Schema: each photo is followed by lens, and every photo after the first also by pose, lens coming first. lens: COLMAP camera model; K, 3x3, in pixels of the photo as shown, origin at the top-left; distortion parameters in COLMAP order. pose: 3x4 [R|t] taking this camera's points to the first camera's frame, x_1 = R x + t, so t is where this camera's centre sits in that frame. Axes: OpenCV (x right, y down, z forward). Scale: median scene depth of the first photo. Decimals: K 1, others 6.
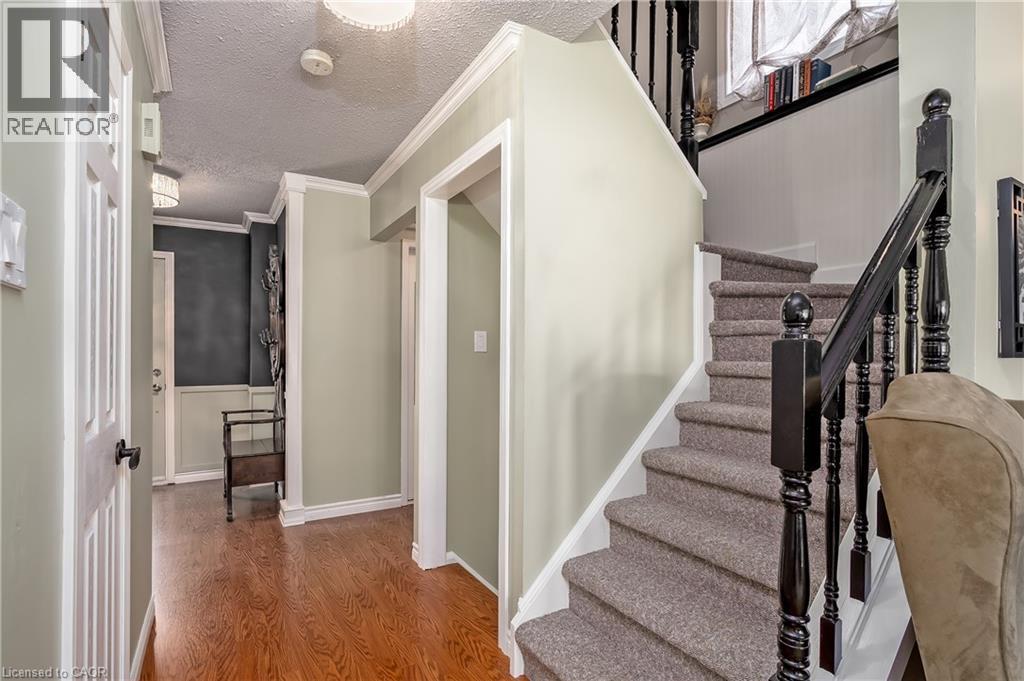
lens RADIAL K [[493.1, 0, 511.3], [0, 493.1, 348.2], [0, 0, 1]] dist [0.001523, -0.000875]
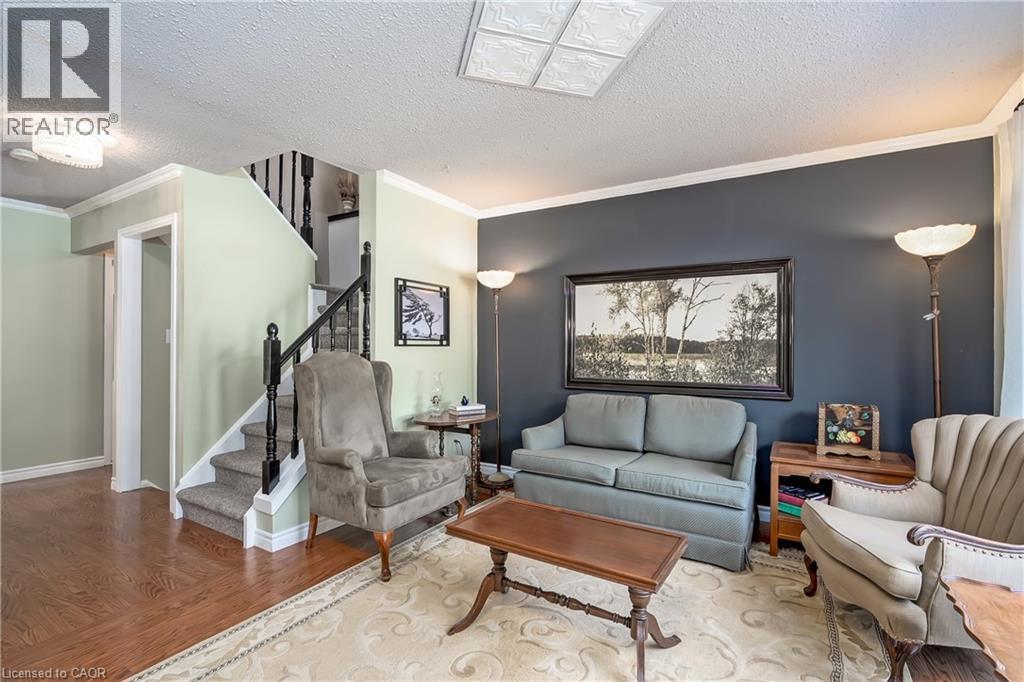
lens RADIAL K [[460.5, 0, 521.3], [0, 460.5, 345.1], [0, 0, 1]] dist [-0.009199, 0.001461]
pose [[0.876953, 0.002036, 0.480572, 0.245425], [-0.005001, 0.999976, 0.004890, 0.000126], [-0.480550, -0.006692, 0.876942, -0.874700]]
